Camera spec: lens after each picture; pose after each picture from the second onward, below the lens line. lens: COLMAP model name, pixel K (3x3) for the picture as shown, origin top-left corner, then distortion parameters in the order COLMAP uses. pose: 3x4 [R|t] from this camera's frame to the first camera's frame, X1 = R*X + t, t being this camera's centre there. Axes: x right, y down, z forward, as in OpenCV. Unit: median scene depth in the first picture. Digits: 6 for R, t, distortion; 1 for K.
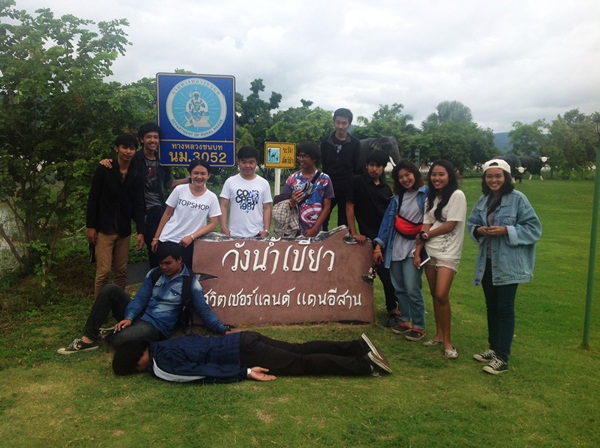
lens RADIAL K [[609.9, 0, 300.0], [0, 609.9, 224.0], [0, 0, 1]] dist [0.091403, -0.009079]
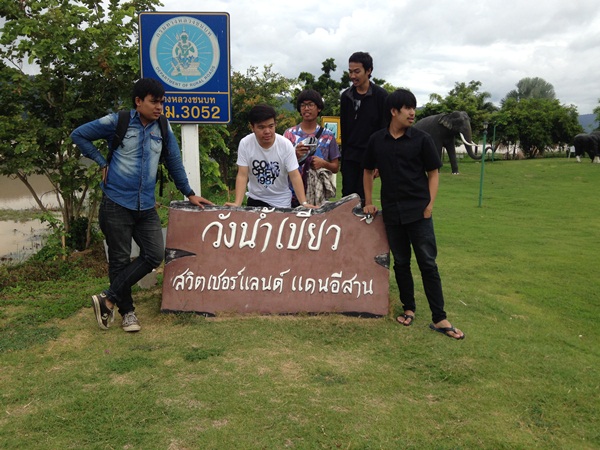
lens RADIAL K [[580.5, 0, 300.0], [0, 580.5, 225.0], [0, 0, 1]] dist [0.122644, -0.319242]
pose [[0.989927, 0.016623, -0.140597, 0.110811], [-0.012319, 0.999430, 0.031428, 0.020284], [0.141039, -0.029380, 0.989568, 0.235299]]
